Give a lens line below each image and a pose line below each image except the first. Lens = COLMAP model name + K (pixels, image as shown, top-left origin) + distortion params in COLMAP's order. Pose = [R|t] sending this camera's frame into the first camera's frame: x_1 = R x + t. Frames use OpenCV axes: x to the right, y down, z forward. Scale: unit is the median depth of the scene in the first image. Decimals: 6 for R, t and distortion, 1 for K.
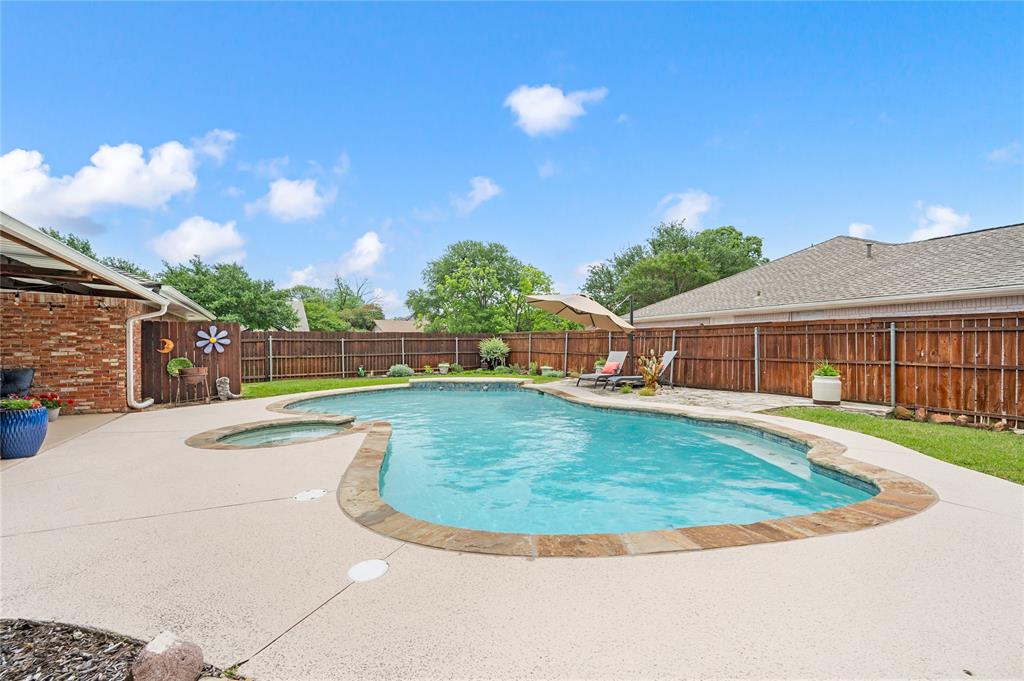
lens RADIAL K [[406.6, 0, 518.5], [0, 406.6, 345.0], [0, 0, 1]] dist [-0.000146, 0.000161]
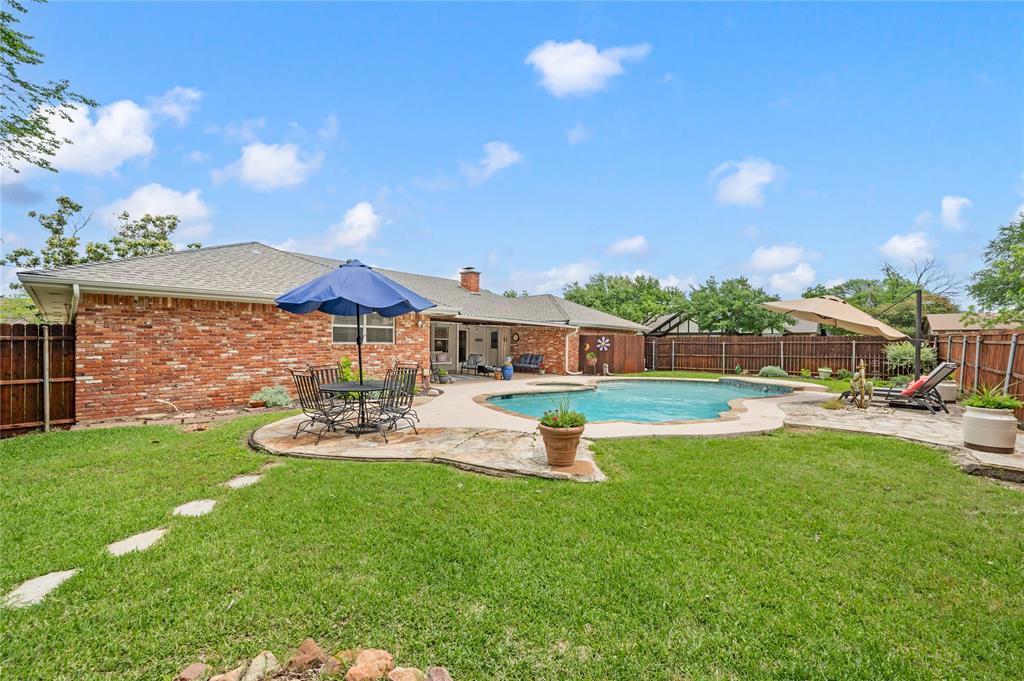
lens RADIAL K [[406.6, 0, 518.5], [0, 406.6, 345.0], [0, 0, 1]] dist [-0.000146, 0.000161]
pose [[0.297512, 0.013552, -0.954622, 1.198061], [-0.008817, 0.999896, 0.011446, -0.032525], [0.954677, 0.005011, 0.297600, 0.056334]]
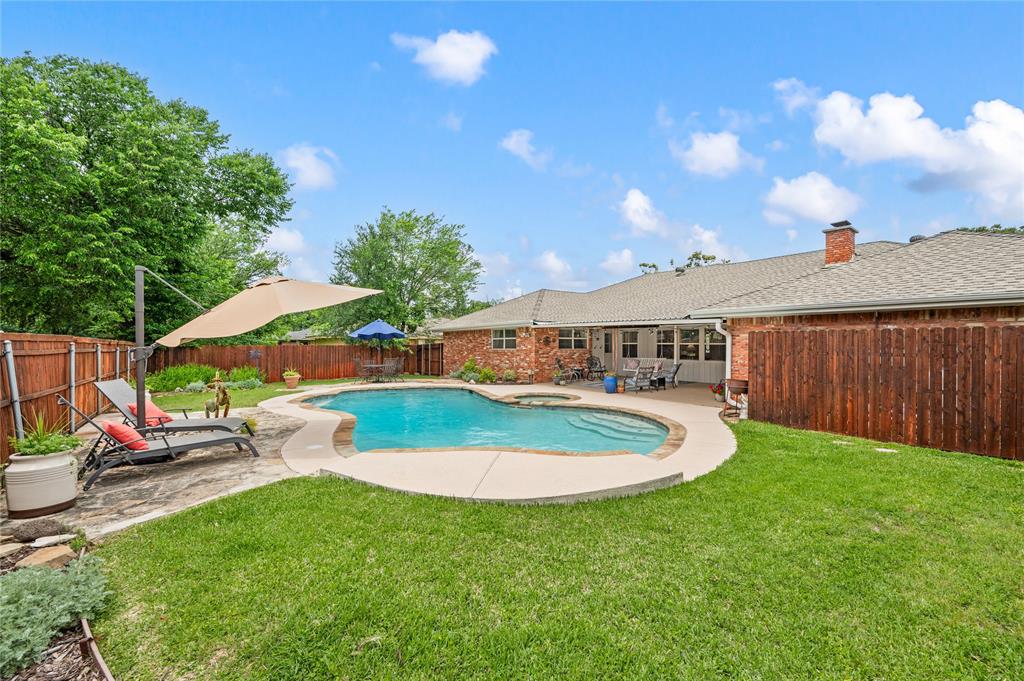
lens RADIAL K [[430.9, 0, 508.3], [0, 430.9, 345.6], [0, 0, 1]] dist [0.000135, 0.000020]
pose [[-0.996083, 0.009386, -0.087919, -0.157353], [0.009323, 0.999956, 0.001135, -0.040201], [0.087926, 0.000310, -0.996127, 2.355725]]
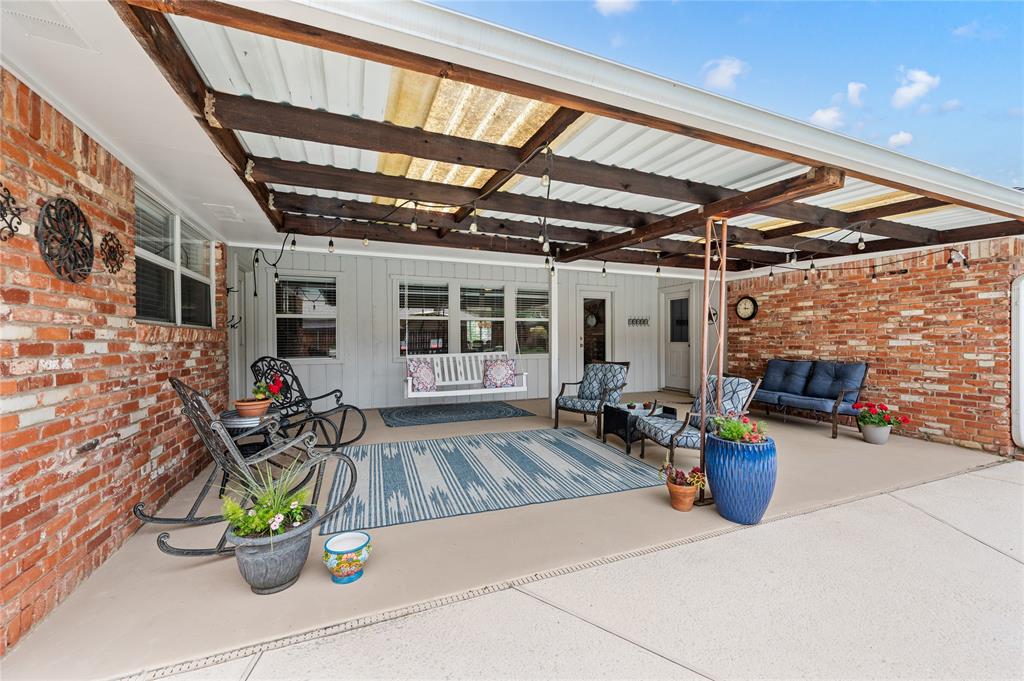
lens RADIAL K [[405.3, 0, 515.1], [0, 405.3, 342.6], [0, 0, 1]] dist [-0.000207, 0.000012]
pose [[-0.162084, 0.020303, -0.986568, -0.354989], [0.010730, 0.999765, 0.018812, 0.001428], [0.986719, -0.007537, -0.162264, 0.465760]]
